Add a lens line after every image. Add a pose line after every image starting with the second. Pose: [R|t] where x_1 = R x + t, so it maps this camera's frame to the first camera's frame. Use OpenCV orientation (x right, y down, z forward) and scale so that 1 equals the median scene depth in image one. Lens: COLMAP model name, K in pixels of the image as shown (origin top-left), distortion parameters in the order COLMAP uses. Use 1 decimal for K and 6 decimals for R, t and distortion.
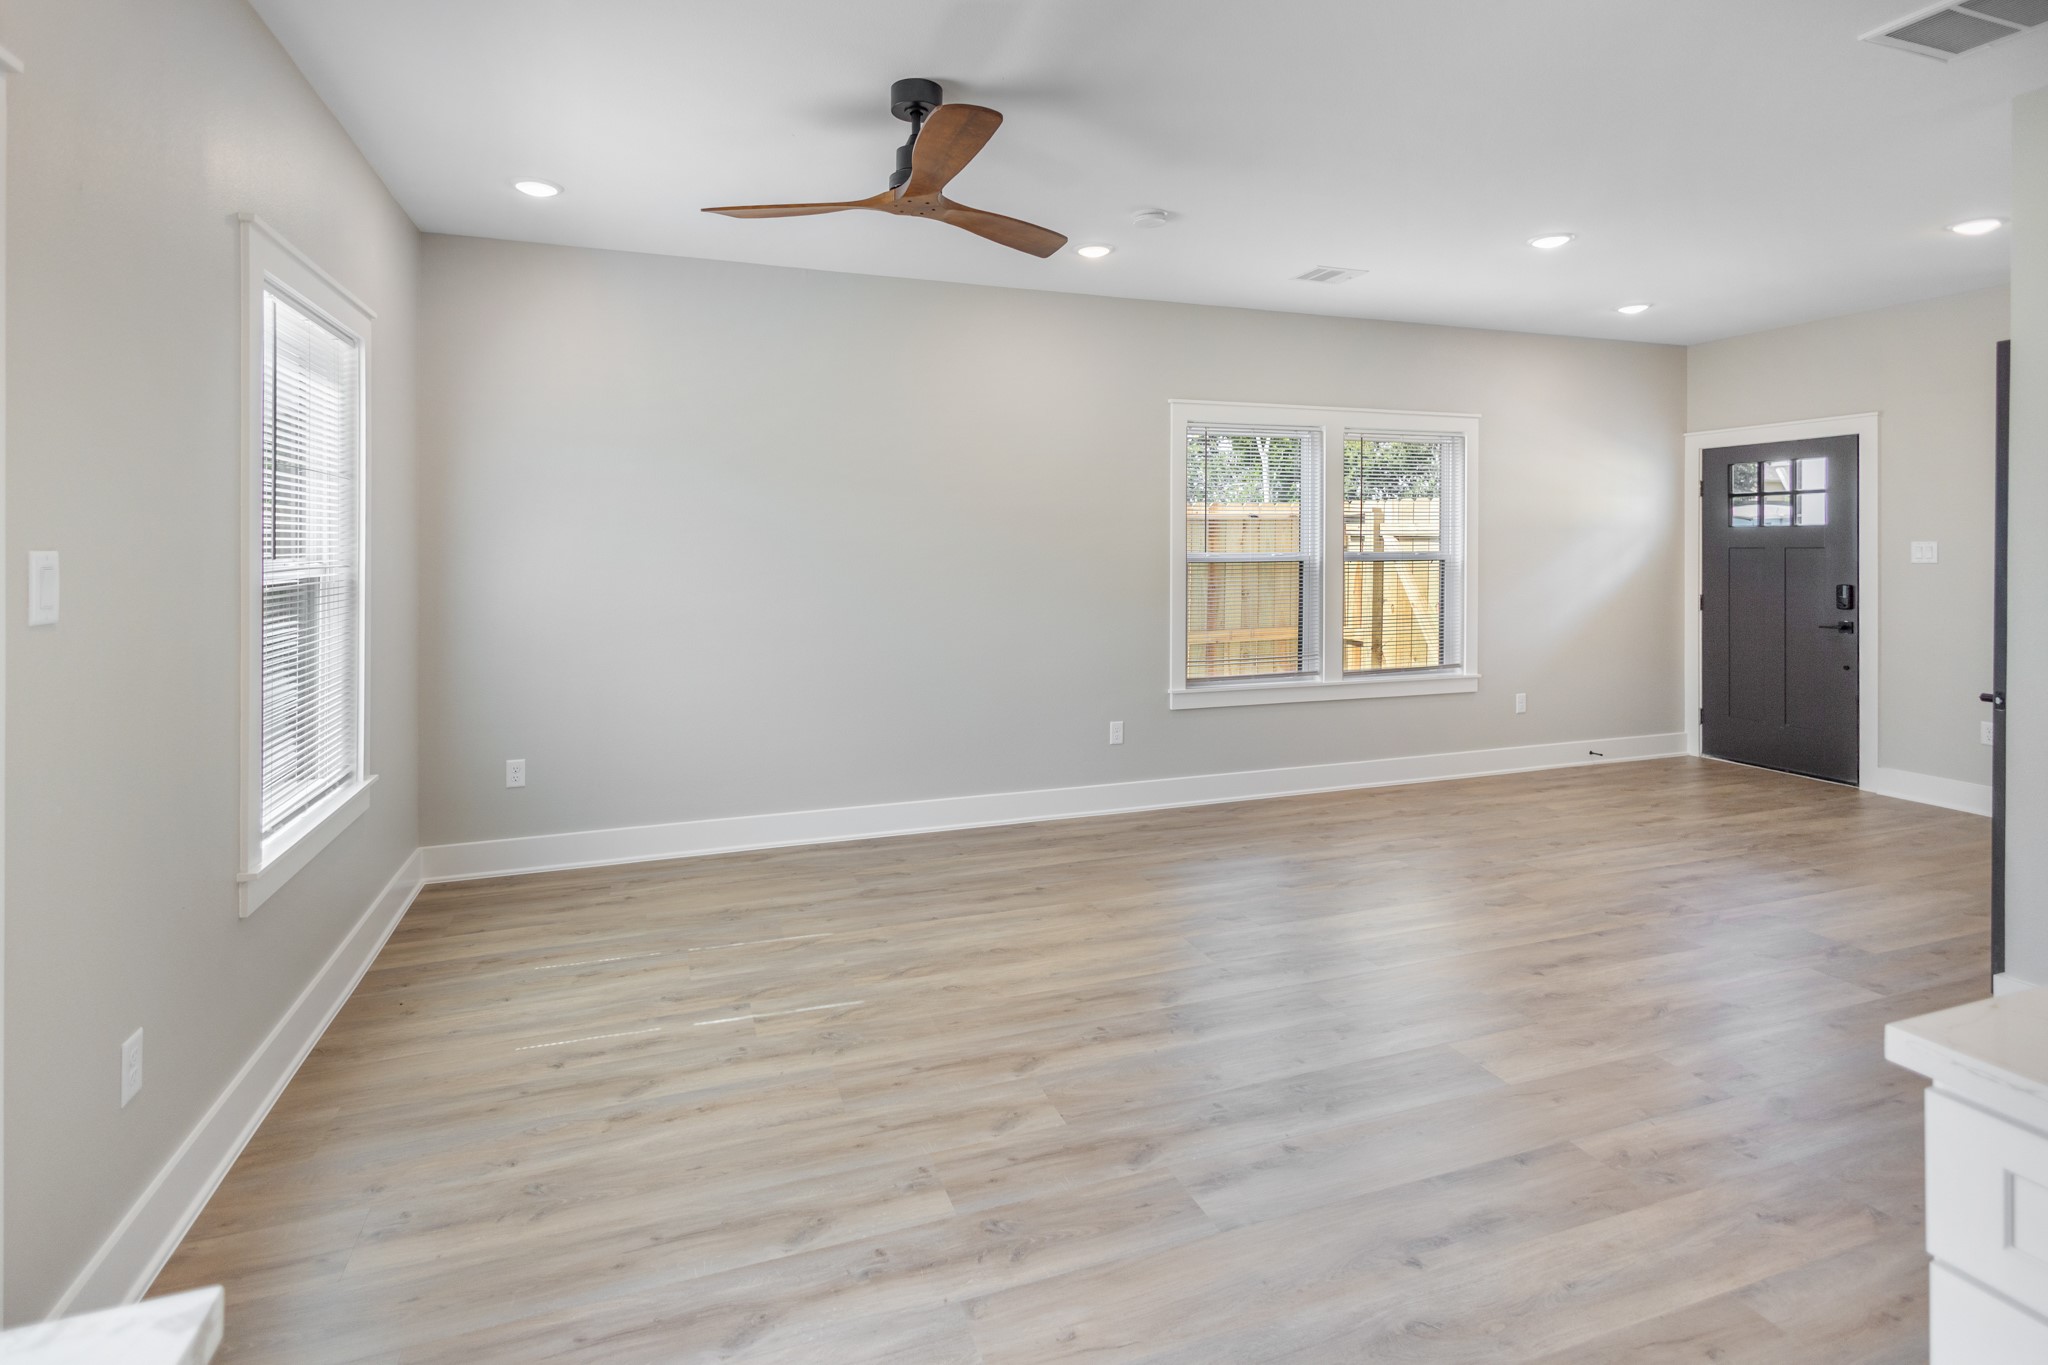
lens RADIAL K [[986.9, 0, 998.0], [0, 986.9, 541.9], [0, 0, 1]] dist [0.013104, -0.000530]
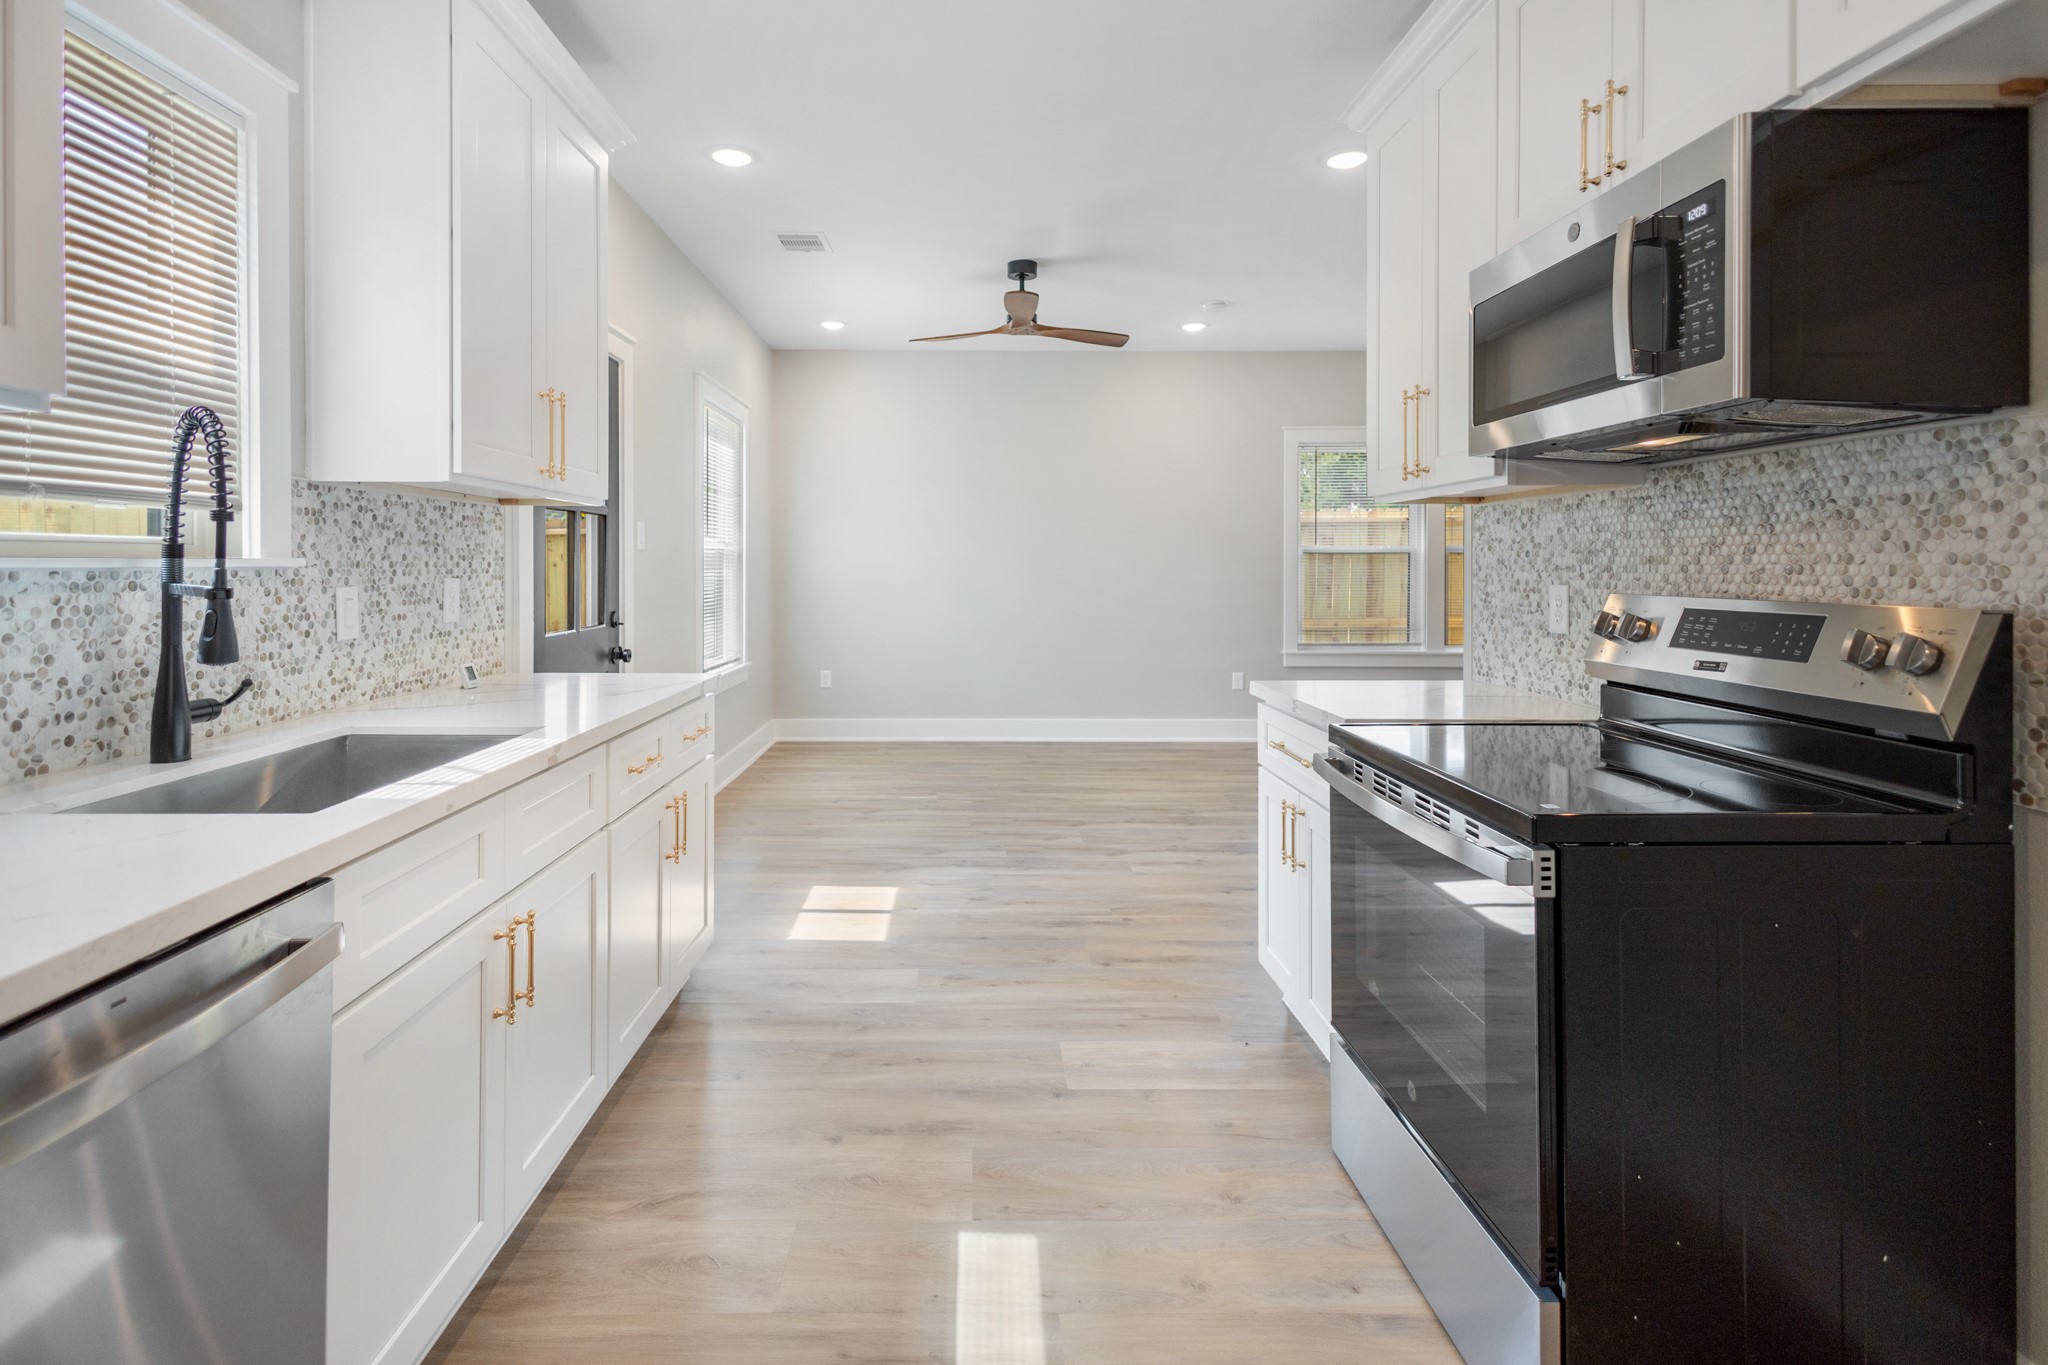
lens RADIAL K [[969.1, 0, 976.8], [0, 969.1, 571.3], [0, 0, 1]] dist [0.014937, -0.000759]
pose [[0.945510, 0.004074, -0.325567, 0.397596], [-0.001471, 0.999965, 0.008240, 0.067741], [0.325589, -0.007312, 0.945483, -0.633936]]
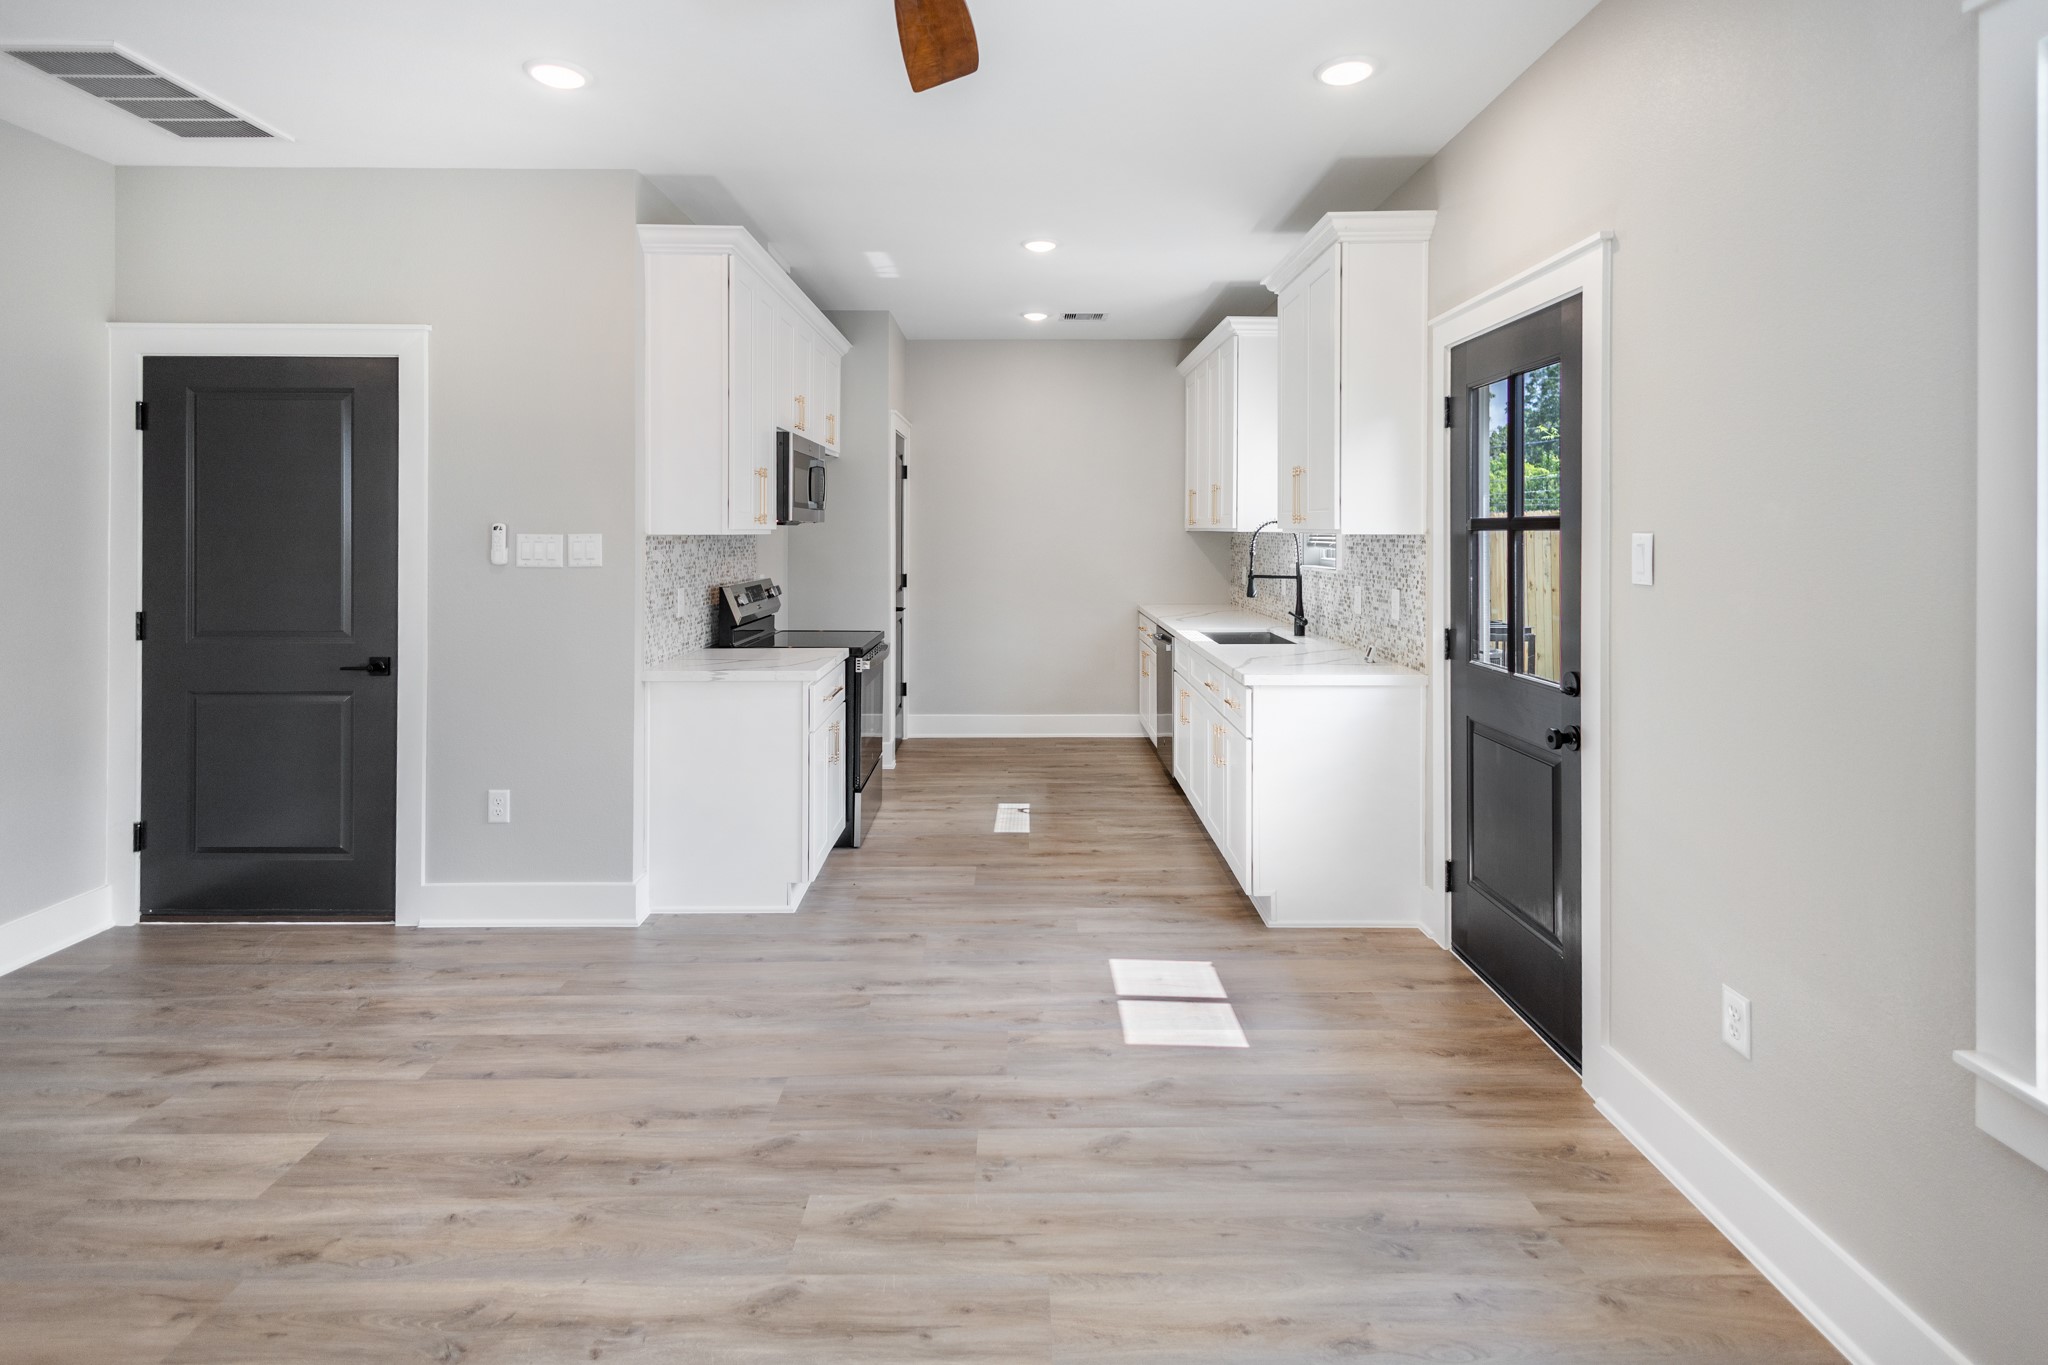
lens RADIAL K [[997.5, 0, 1036.5], [0, 997.5, 536.4], [0, 0, 1]] dist [0.010860, -0.001403]
pose [[-0.949846, -0.001060, 0.312717, -0.340670], [-0.000117, 0.999995, 0.003034, 0.006786], [-0.312719, 0.002845, -0.949841, 1.533475]]
